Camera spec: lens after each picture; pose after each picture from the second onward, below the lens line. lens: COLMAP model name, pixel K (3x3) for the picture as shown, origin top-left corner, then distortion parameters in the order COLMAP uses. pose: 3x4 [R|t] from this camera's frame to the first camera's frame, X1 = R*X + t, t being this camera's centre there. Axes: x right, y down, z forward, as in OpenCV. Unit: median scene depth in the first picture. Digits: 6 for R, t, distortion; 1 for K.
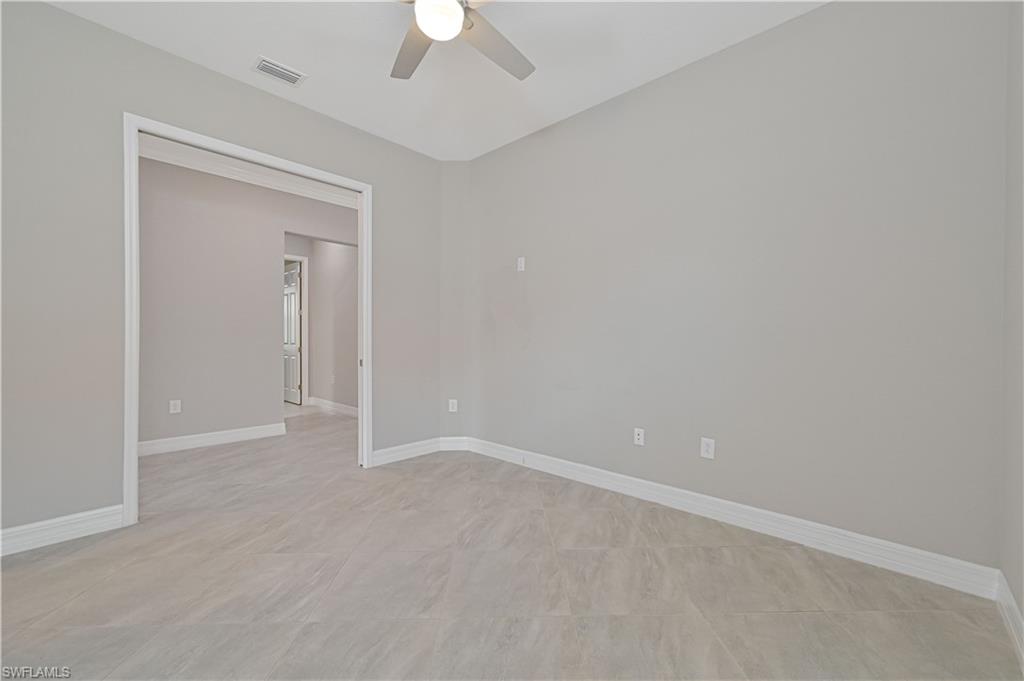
lens RADIAL K [[405.8, 0, 516.4], [0, 405.8, 339.4], [0, 0, 1]] dist [-0.000076, -0.000032]
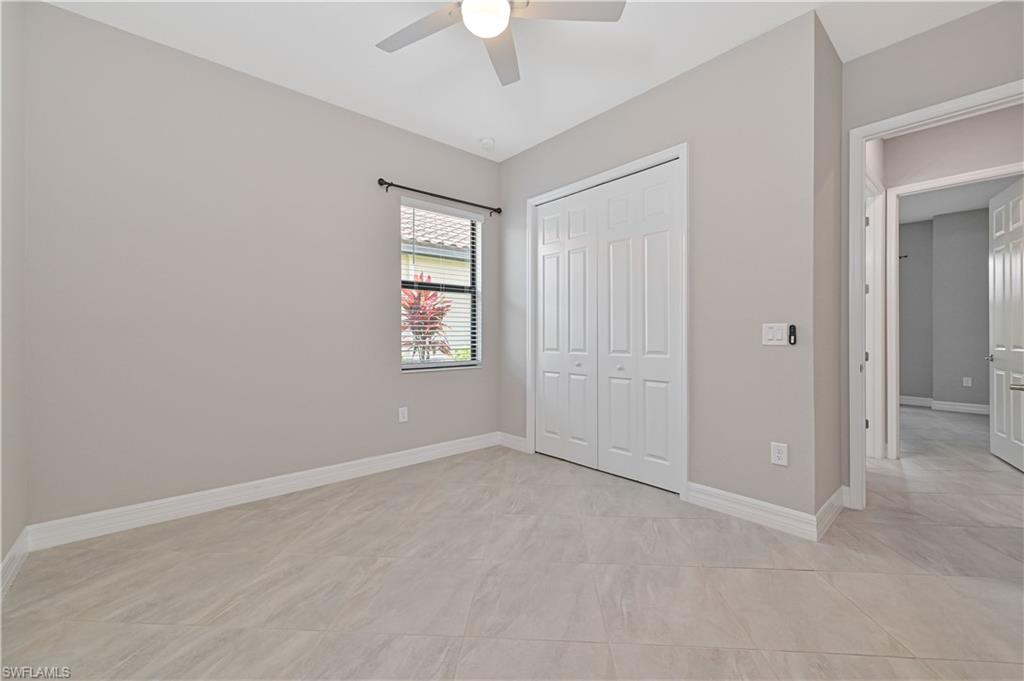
lens RADIAL K [[413.9, 0, 511.4], [0, 413.9, 332.2], [0, 0, 1]] dist [0.000782, 0.000237]
pose [[-0.993515, -0.000840, 0.113700, -0.348953], [-0.001366, 0.999989, -0.004545, -0.005394], [-0.113695, -0.004671, -0.993505, 1.886638]]
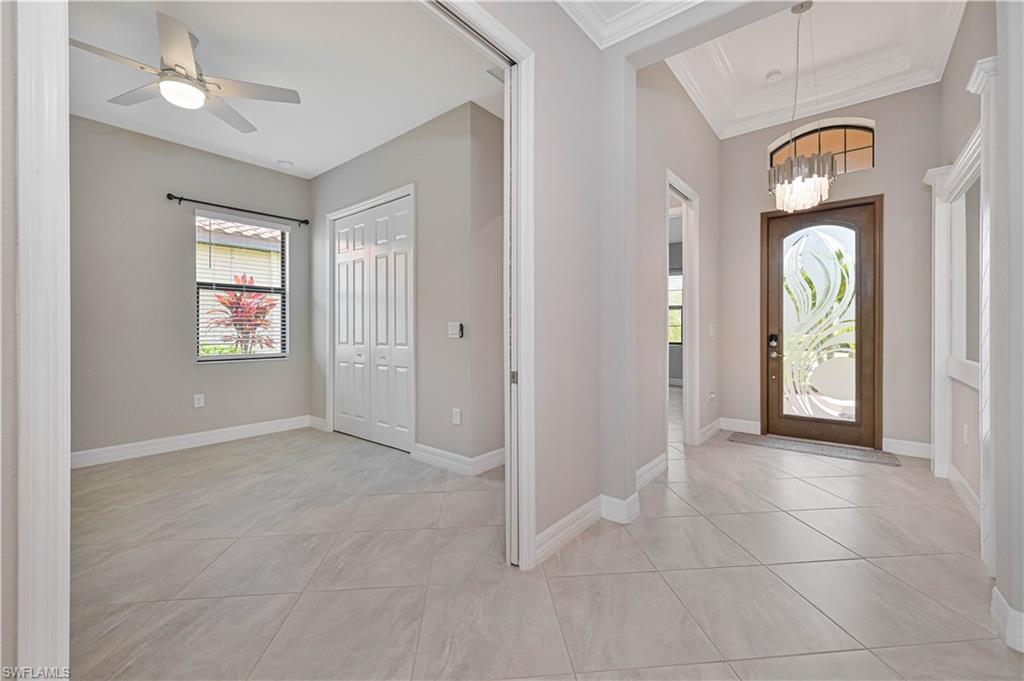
lens RADIAL K [[415.5, 0, 513.4], [0, 415.5, 329.8], [0, 0, 1]] dist [0.000921, -0.000036]
pose [[-0.998779, -0.002970, -0.049304, -1.142077], [-0.002907, 0.999995, -0.001359, -0.006467], [0.049308, -0.001214, -0.998783, 2.288137]]
